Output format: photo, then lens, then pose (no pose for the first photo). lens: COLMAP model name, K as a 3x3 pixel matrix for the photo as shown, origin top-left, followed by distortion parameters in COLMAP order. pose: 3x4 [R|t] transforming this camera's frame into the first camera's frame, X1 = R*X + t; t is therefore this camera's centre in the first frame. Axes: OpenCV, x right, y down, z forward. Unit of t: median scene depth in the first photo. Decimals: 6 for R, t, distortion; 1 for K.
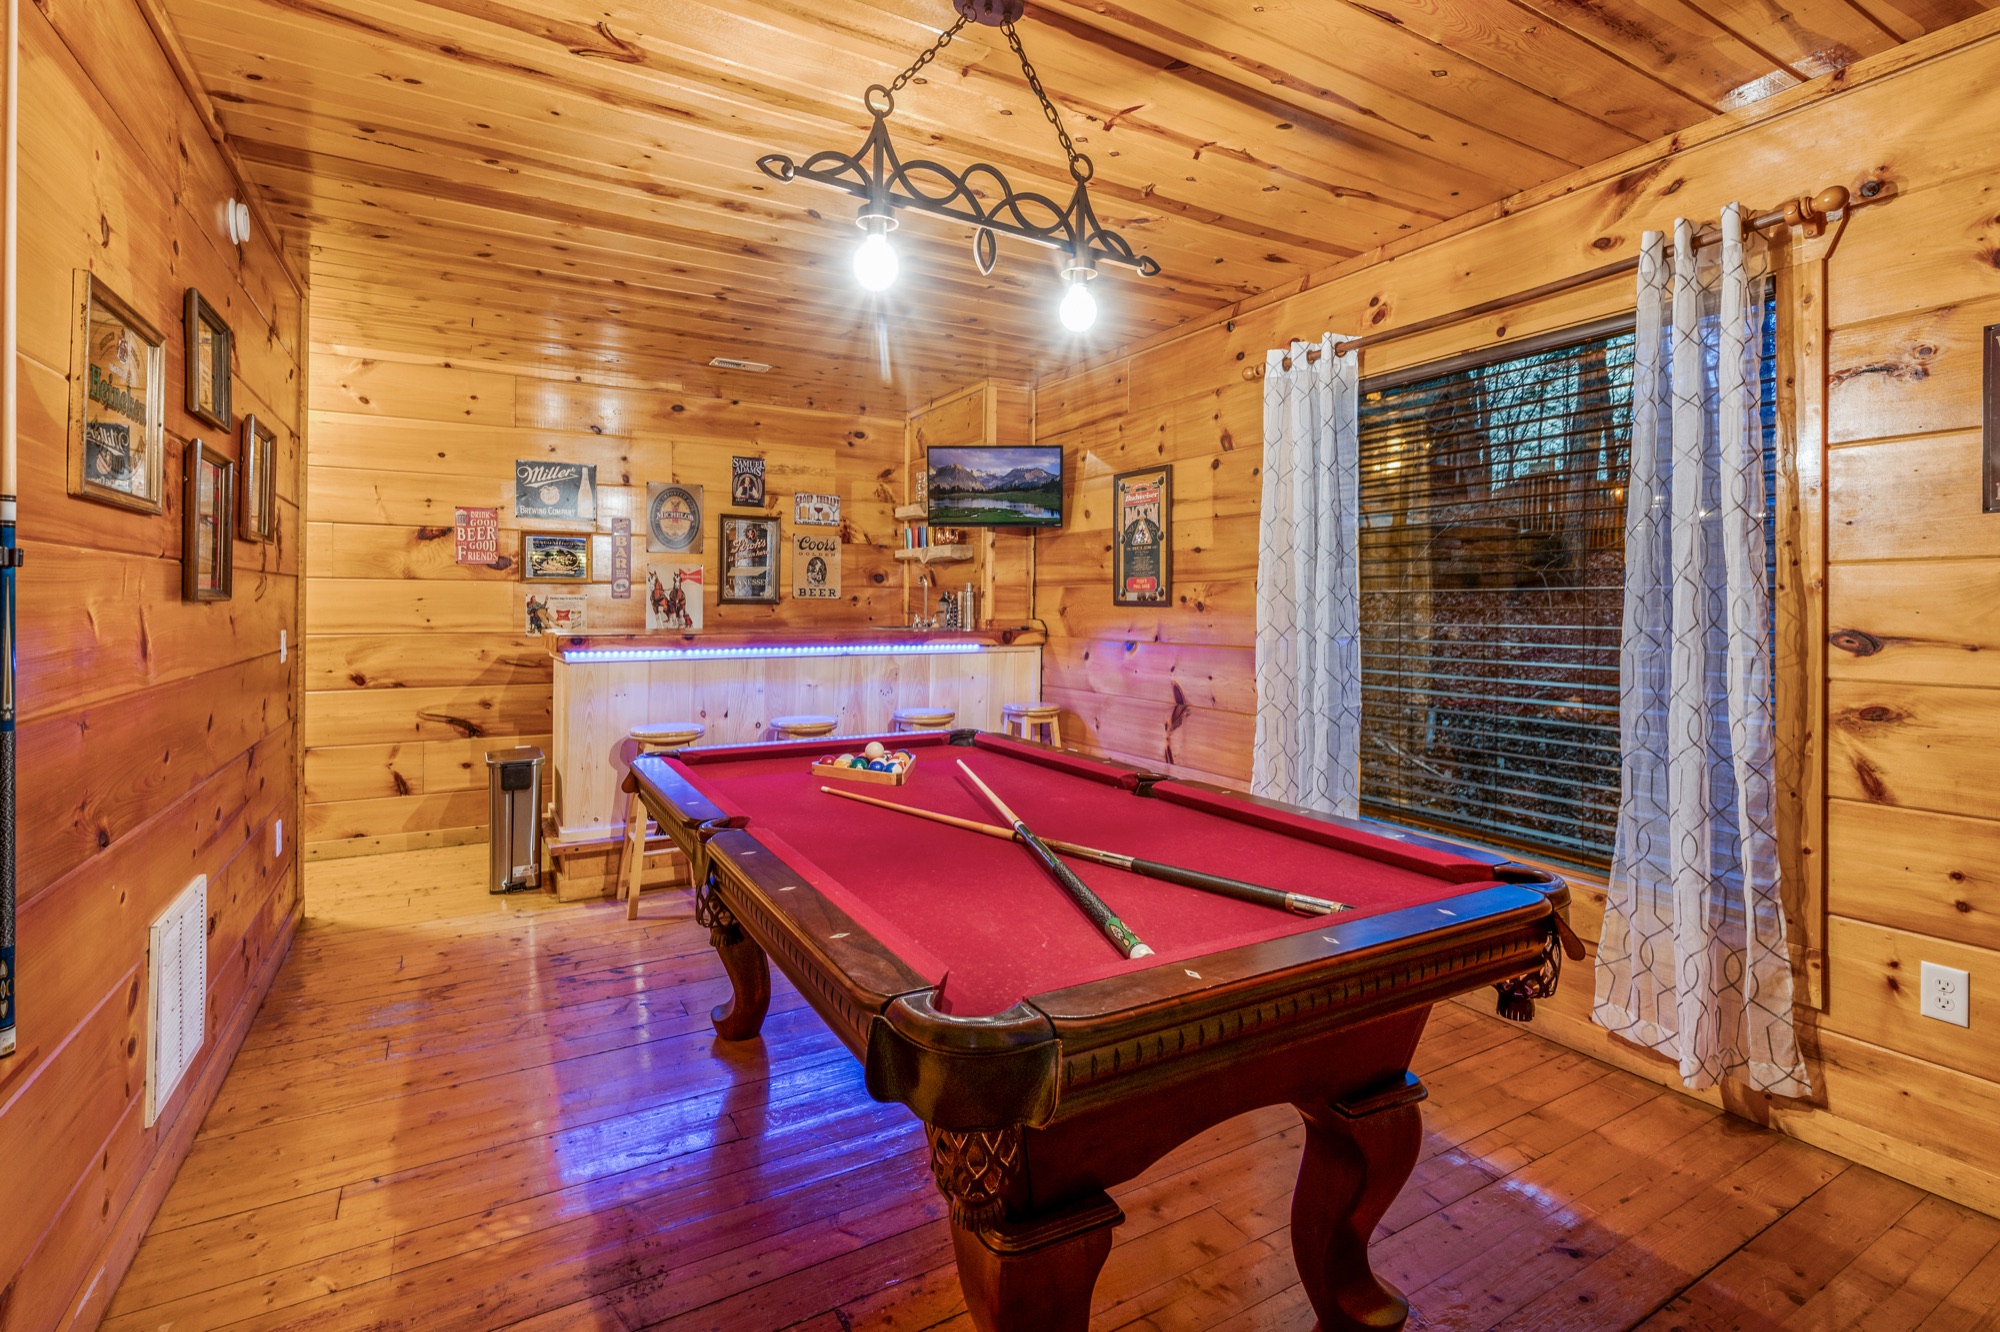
lens RADIAL K [[925.9, 0, 999.9], [0, 925.9, 602.3], [0, 0, 1]] dist [-0.000091, -0.000082]
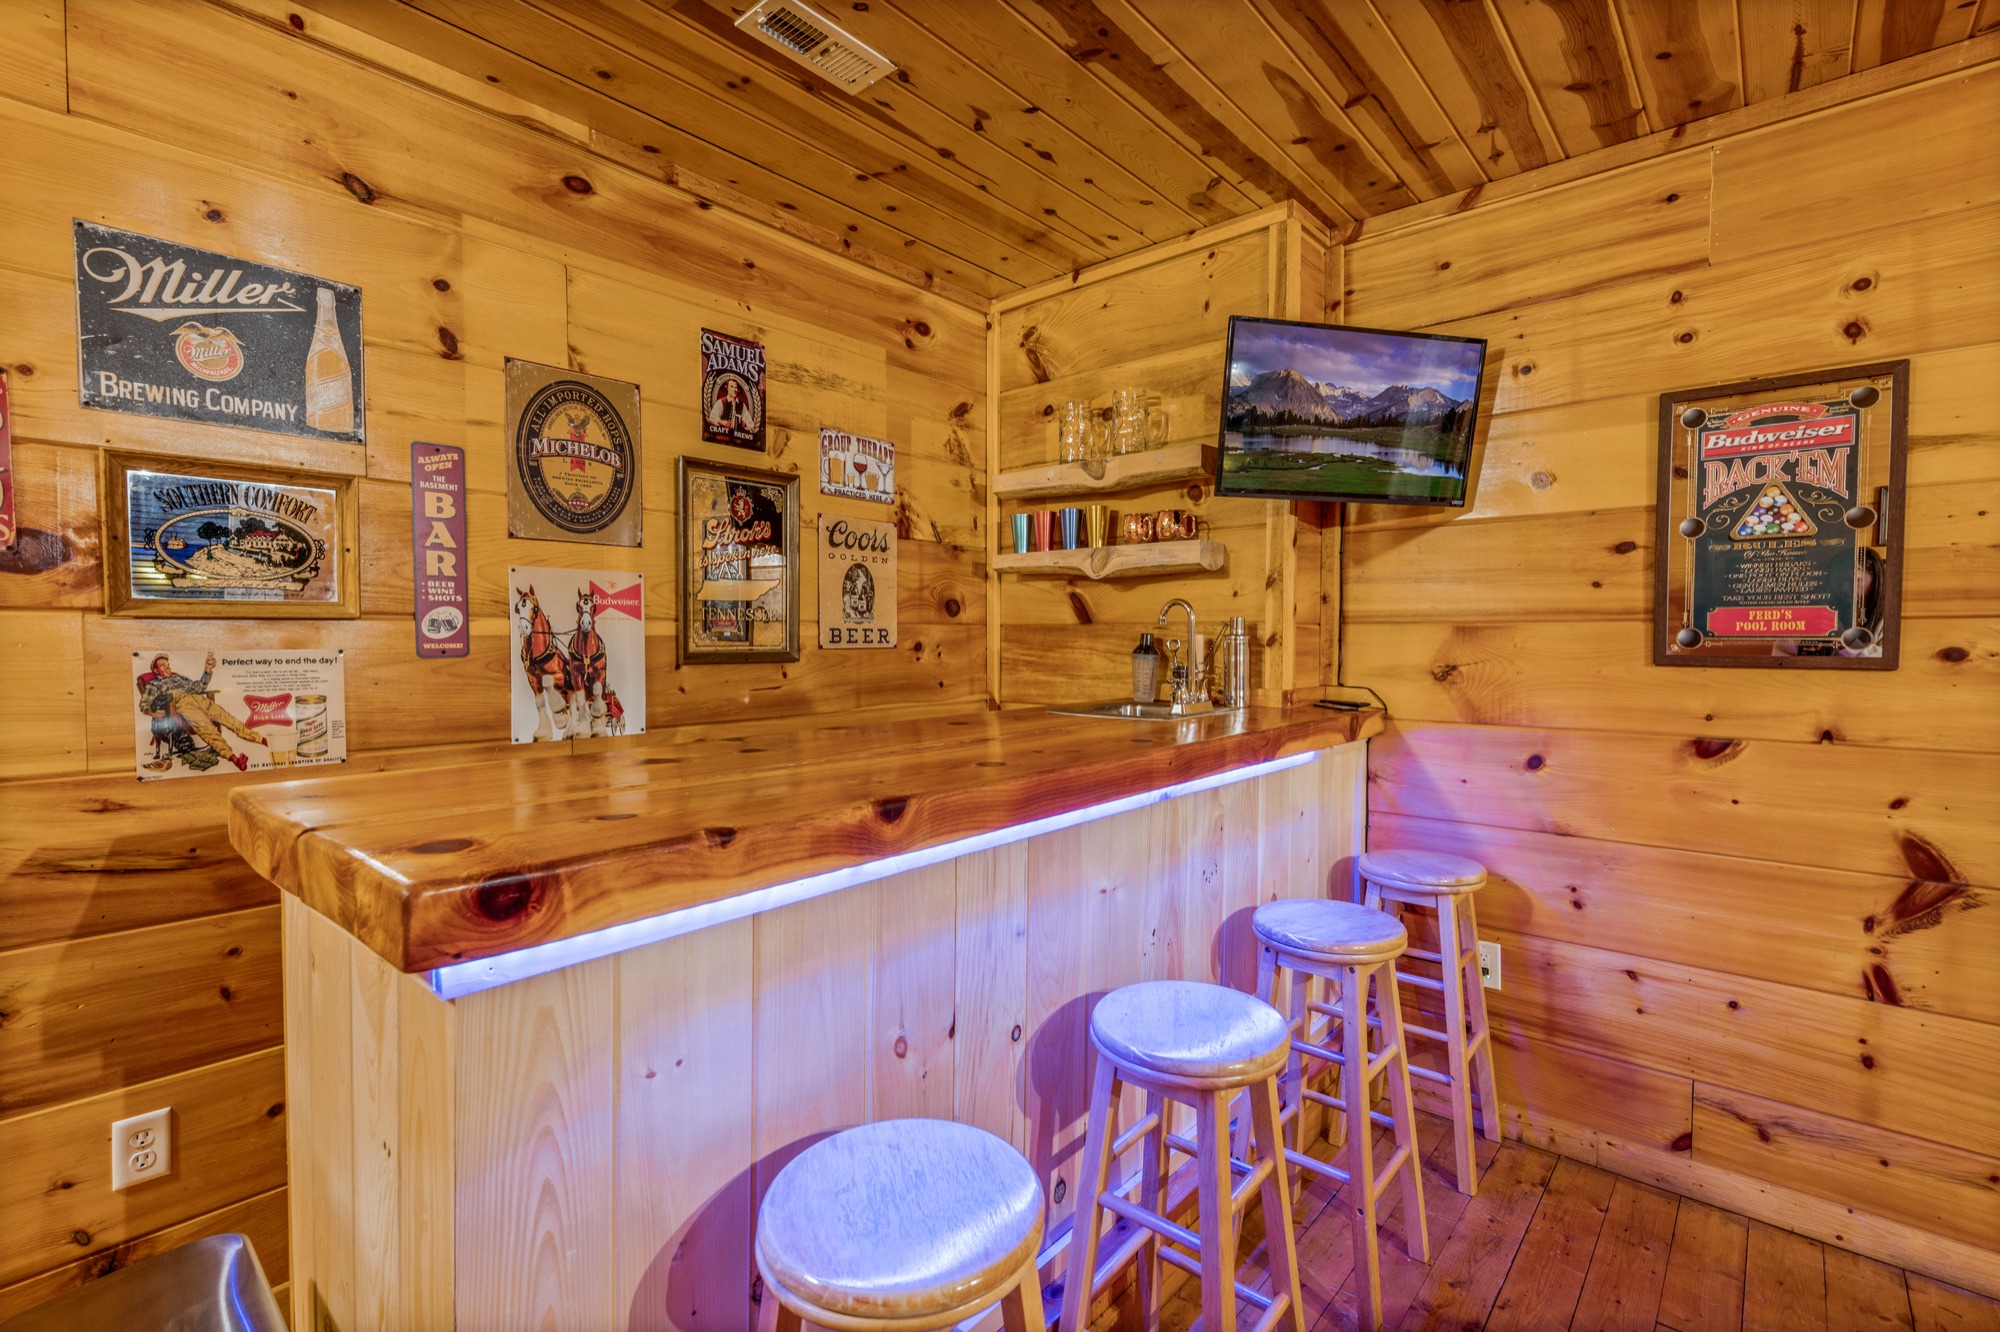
lens RADIAL K [[895.4, 0, 1000.0], [0, 895.4, 666.0], [0, 0, 1]] dist [-0.000839, -0.000517]
pose [[0.947181, -0.016335, 0.320283, -0.306746], [0.005131, 0.999346, 0.035795, -0.012374], [-0.320658, -0.032261, 0.946646, 0.572806]]
